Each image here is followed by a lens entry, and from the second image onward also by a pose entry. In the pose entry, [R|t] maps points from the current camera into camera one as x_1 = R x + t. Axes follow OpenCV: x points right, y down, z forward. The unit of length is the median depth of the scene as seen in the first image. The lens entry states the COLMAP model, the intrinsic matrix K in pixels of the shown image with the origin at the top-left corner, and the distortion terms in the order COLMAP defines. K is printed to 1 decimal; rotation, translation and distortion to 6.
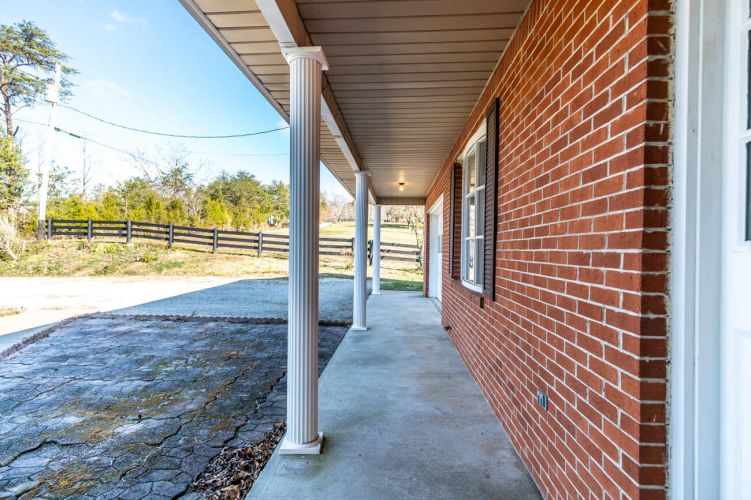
lens RADIAL K [[402.5, 0, 371.9], [0, 402.5, 257.0], [0, 0, 1]] dist [0.002810, 0.000845]
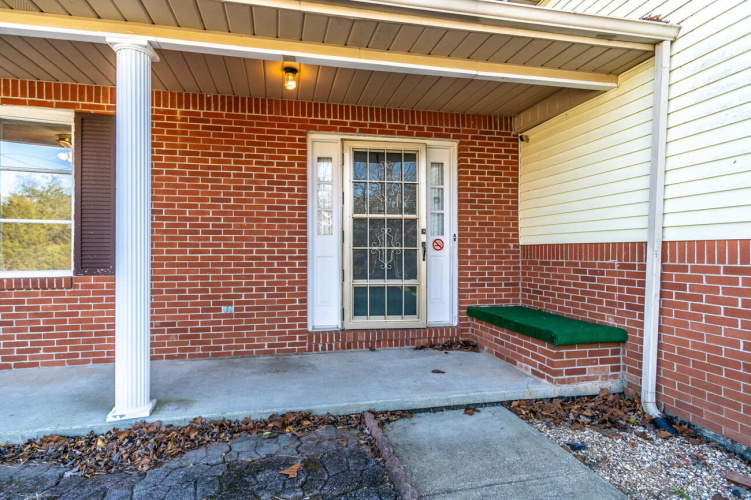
lens RADIAL K [[402.5, 0, 371.9], [0, 402.5, 257.0], [0, 0, 1]] dist [0.002810, 0.000845]
pose [[-0.276963, -0.013274, 0.960789, -2.405451], [0.013092, 0.999760, 0.017586, 0.093545], [-0.960791, 0.017449, -0.276723, 1.213538]]
